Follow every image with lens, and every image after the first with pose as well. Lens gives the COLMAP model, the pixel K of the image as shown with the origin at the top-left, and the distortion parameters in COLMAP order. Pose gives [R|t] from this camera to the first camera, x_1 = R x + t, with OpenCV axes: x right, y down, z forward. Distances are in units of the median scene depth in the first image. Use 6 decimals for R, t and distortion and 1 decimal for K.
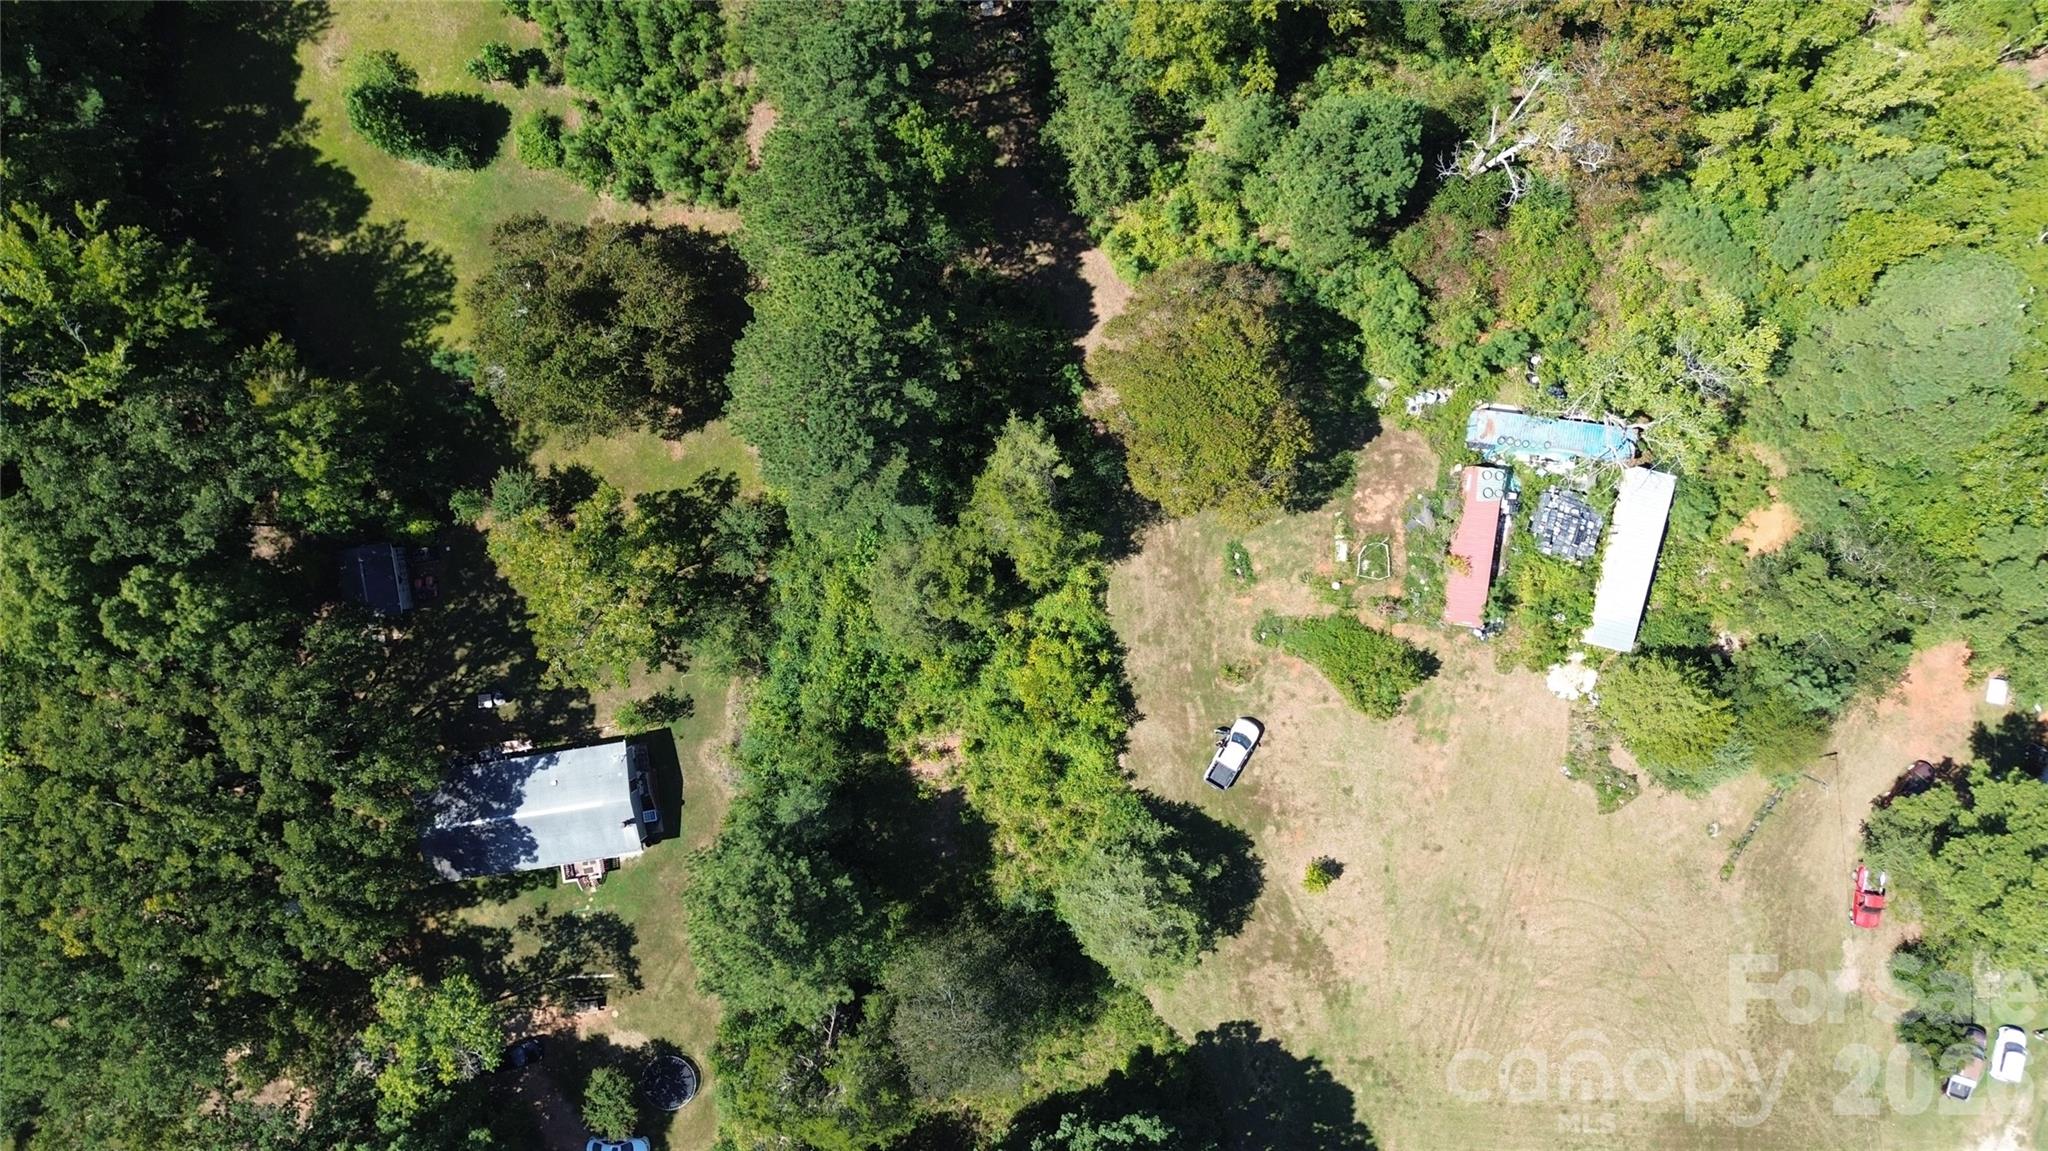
lens RADIAL K [[1440.1, 0, 1022.4], [0, 1440.1, 557.5], [0, 0, 1]] dist [0.067826, -0.084945]
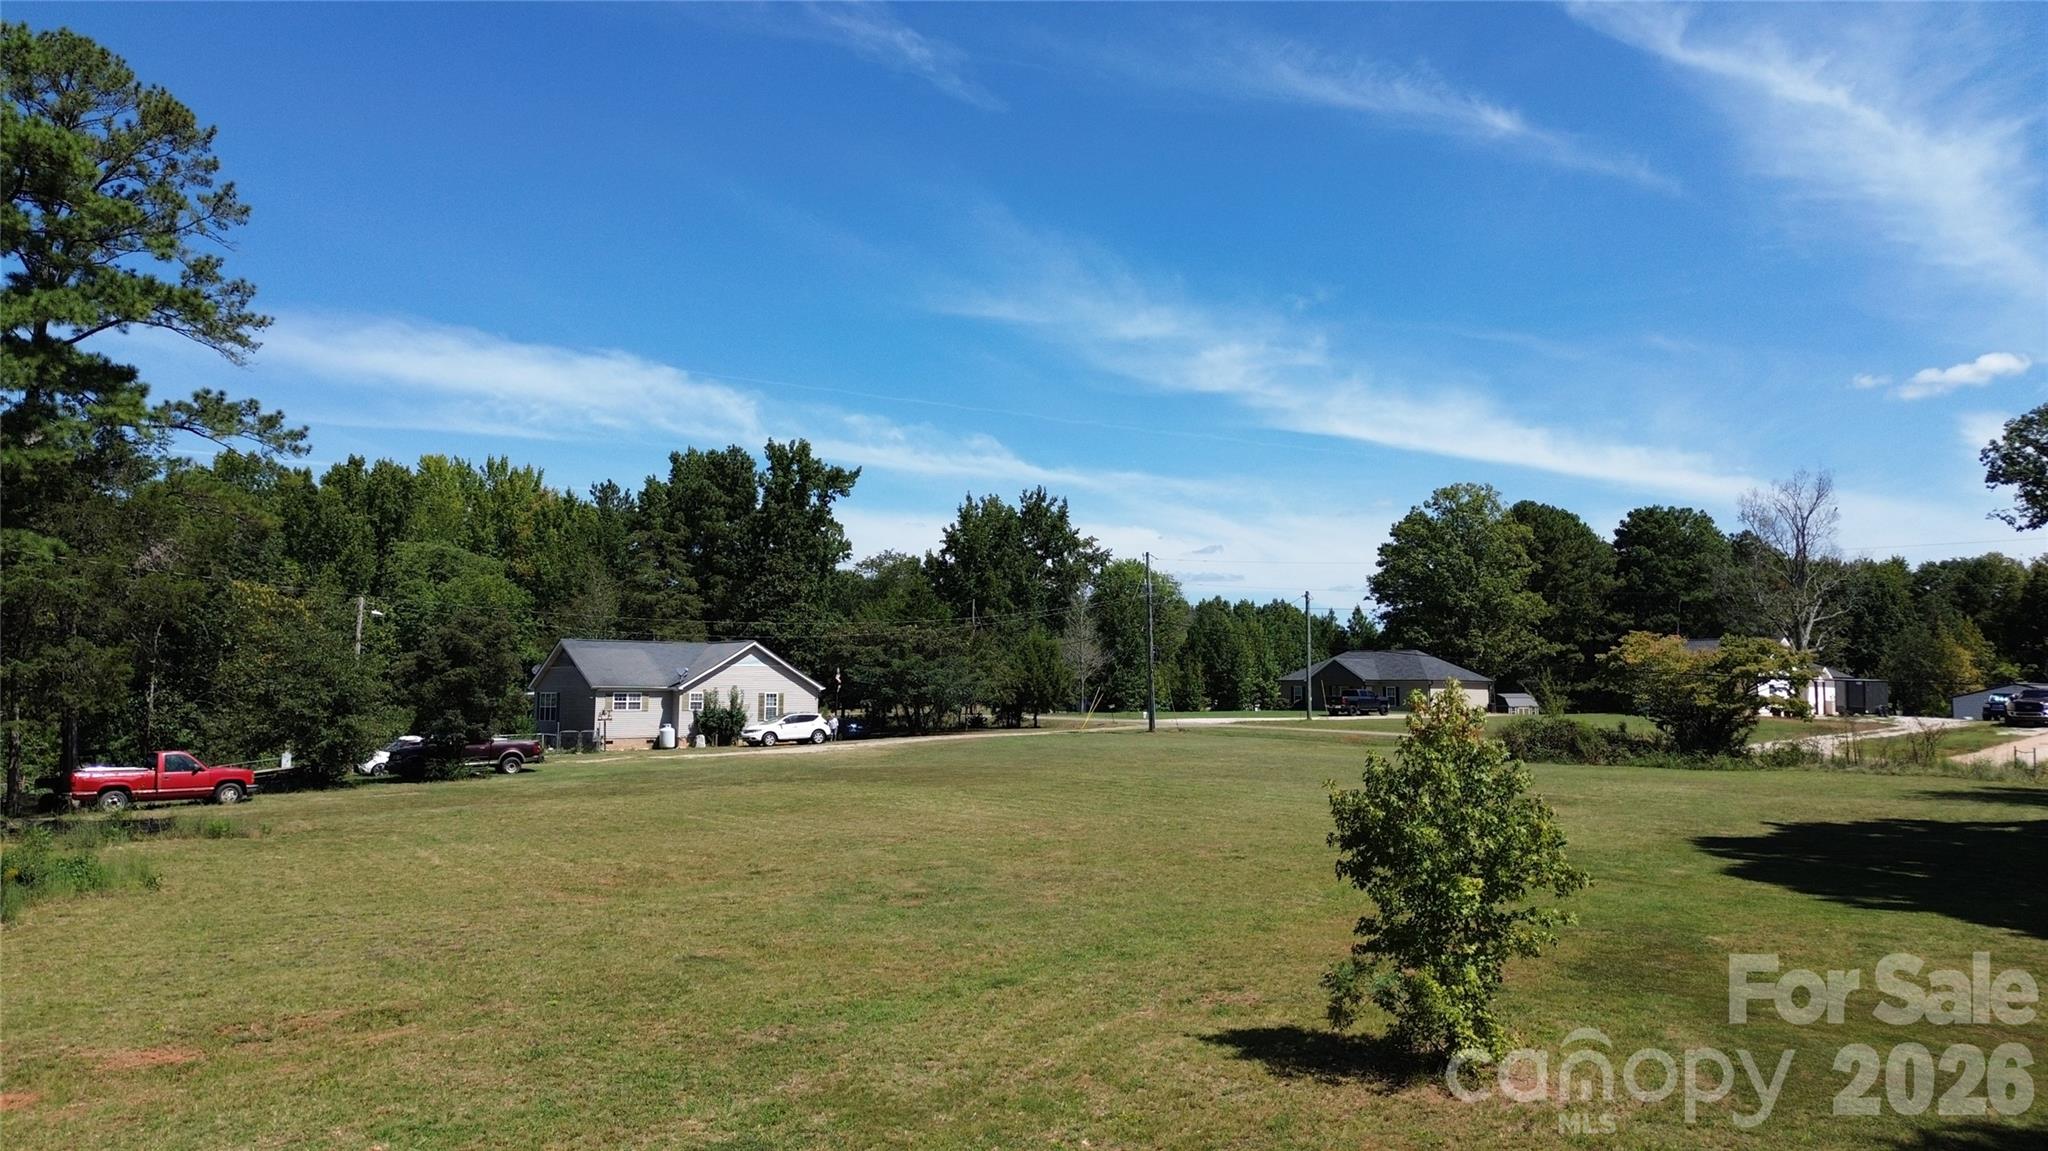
lens RADIAL K [[1446.5, 0, 1045.7], [0, 1446.5, 571.2], [0, 0, 1]] dist [0.109961, -0.120411]
pose [[-0.737864, 0.070334, 0.671274, 0.139496], [0.674367, 0.035528, 0.737541, 0.100110], [0.028025, 0.996891, -0.073646, 0.985671]]
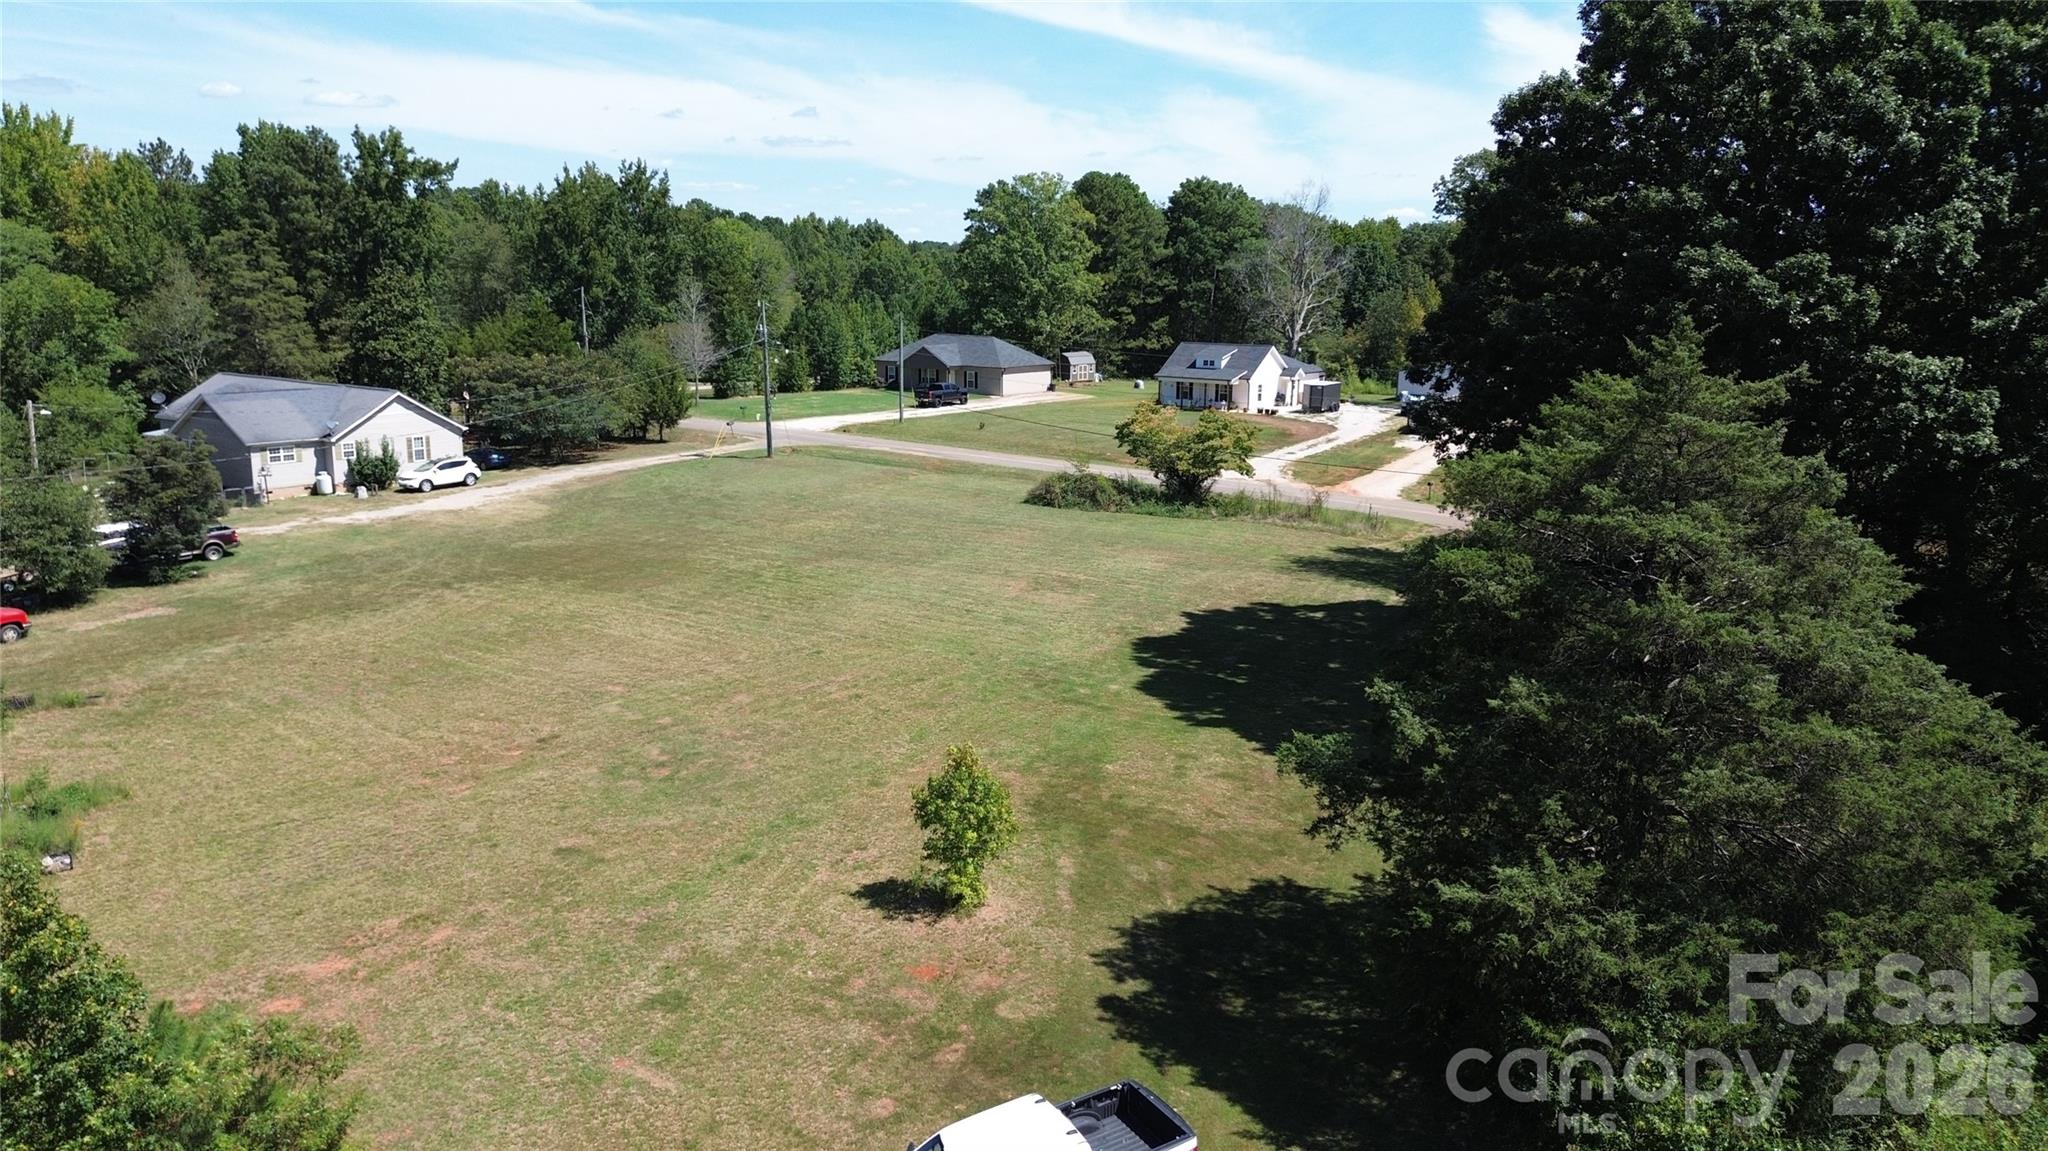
lens RADIAL K [[1449.9, 0, 1036.9], [0, 1449.9, 563.5], [0, 0, 1]] dist [0.075573, -0.077424]
pose [[-0.891283, -0.083611, 0.445672, 0.063615], [0.453153, -0.199629, 0.868793, -0.014433], [0.016328, 0.976298, 0.215815, 0.889801]]
